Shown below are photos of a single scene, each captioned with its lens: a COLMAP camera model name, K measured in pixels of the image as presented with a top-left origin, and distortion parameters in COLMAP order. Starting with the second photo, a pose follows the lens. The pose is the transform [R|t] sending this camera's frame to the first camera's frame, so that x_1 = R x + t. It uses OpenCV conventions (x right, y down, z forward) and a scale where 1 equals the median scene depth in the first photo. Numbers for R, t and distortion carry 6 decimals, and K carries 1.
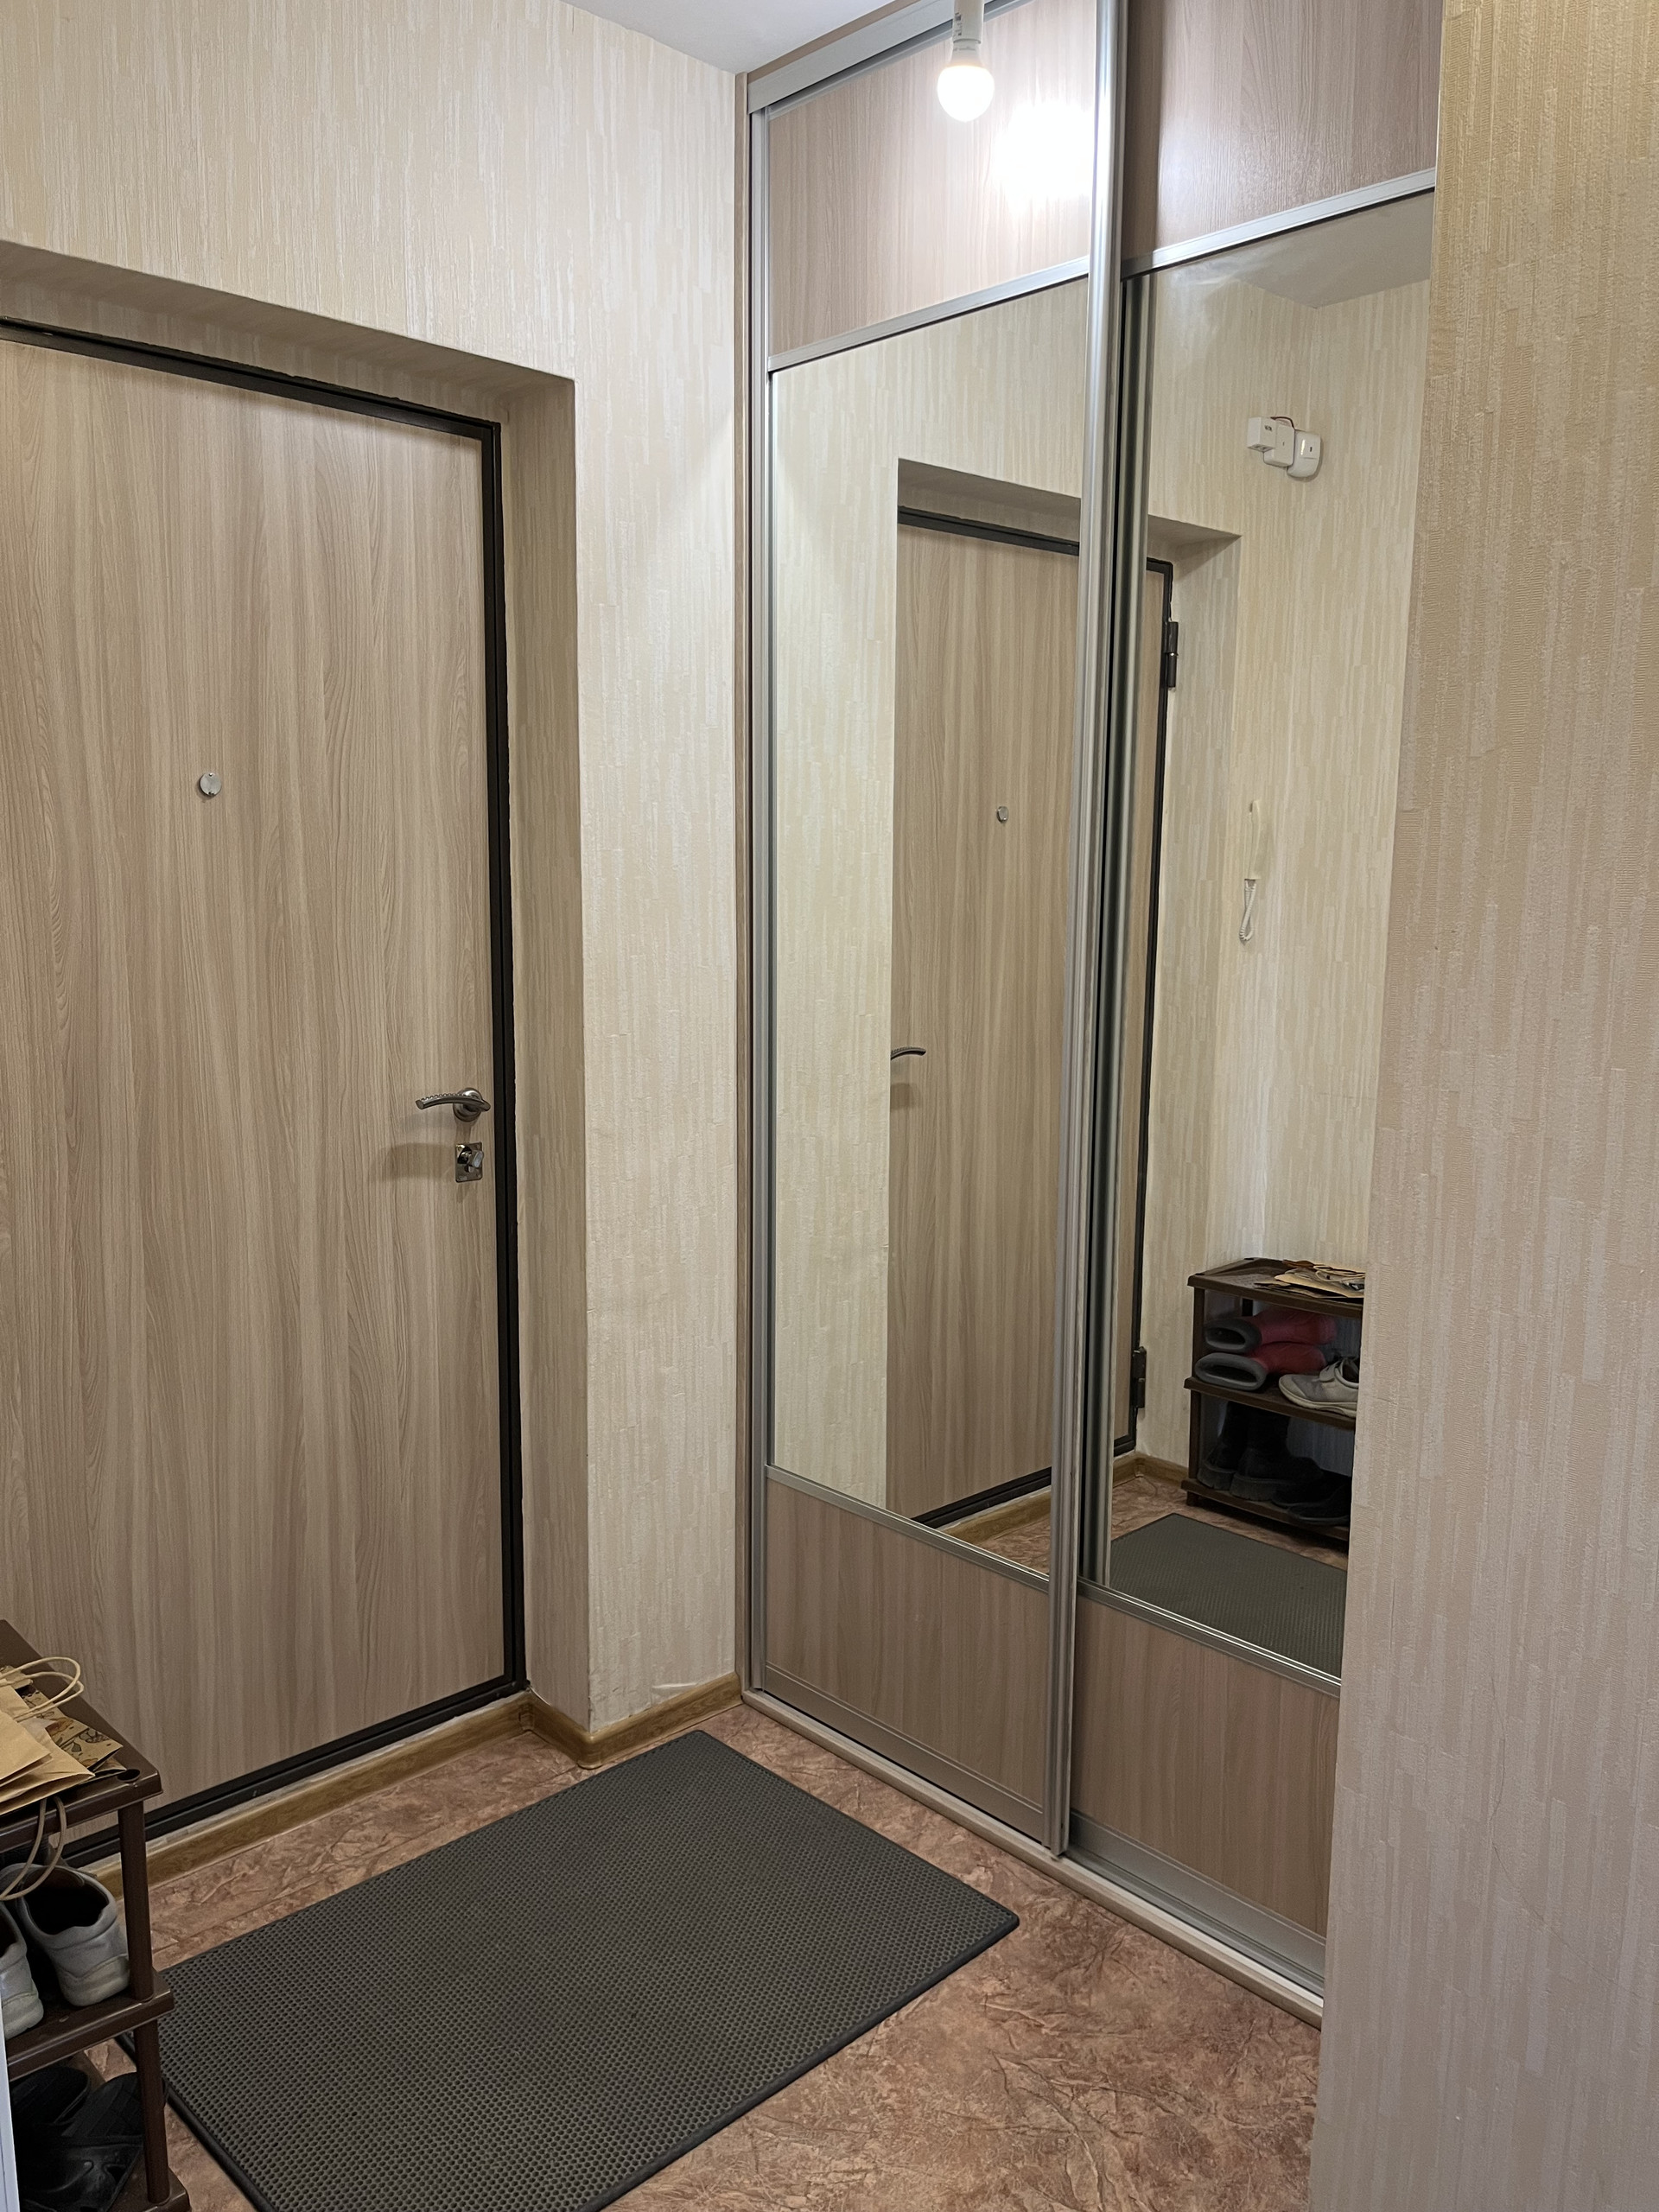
lens RADIAL K [[1676.7, 0, 828.3], [0, 1676.7, 1103.2], [0, 0, 1]] dist [0.060801, -0.087193]
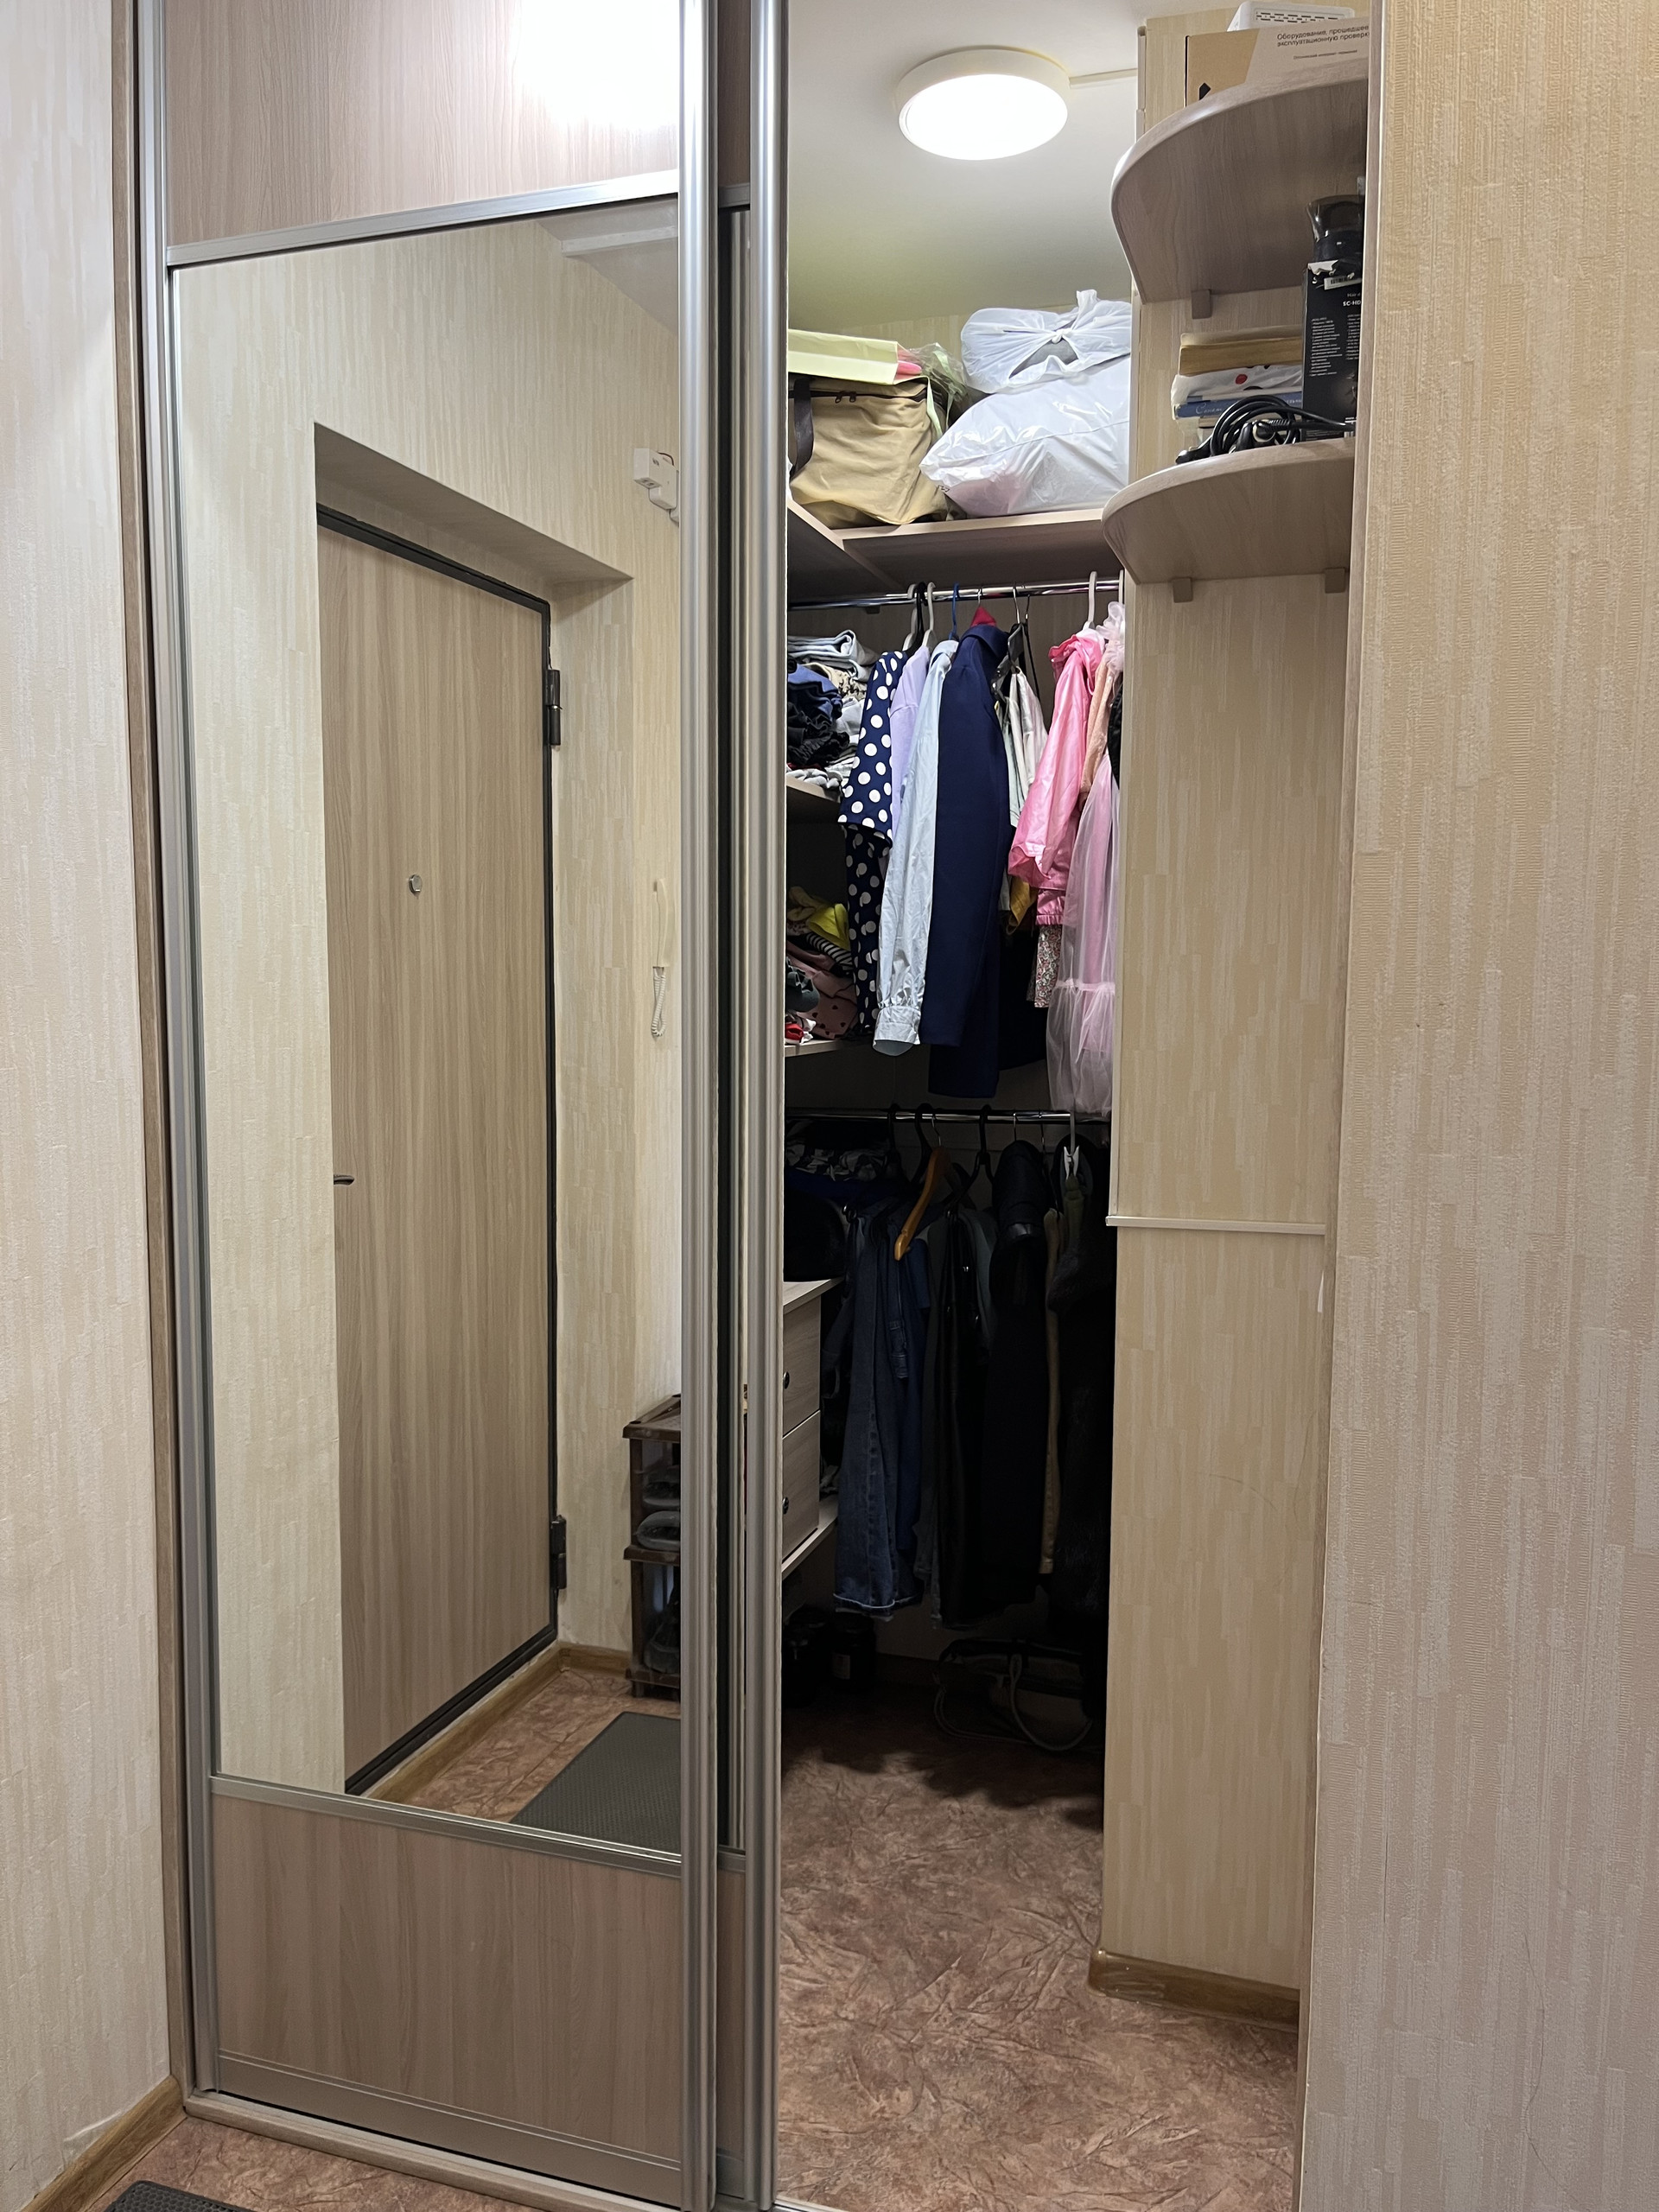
lens RADIAL K [[1676.7, 0, 838.3], [0, 1676.7, 1111.7], [0, 0, 1]] dist [0.060801, -0.087193]
pose [[0.877396, -0.043597, 0.477782, -0.155765], [0.068885, 0.996992, -0.035524, -0.025180], [-0.474796, 0.064081, 0.877760, 0.260948]]
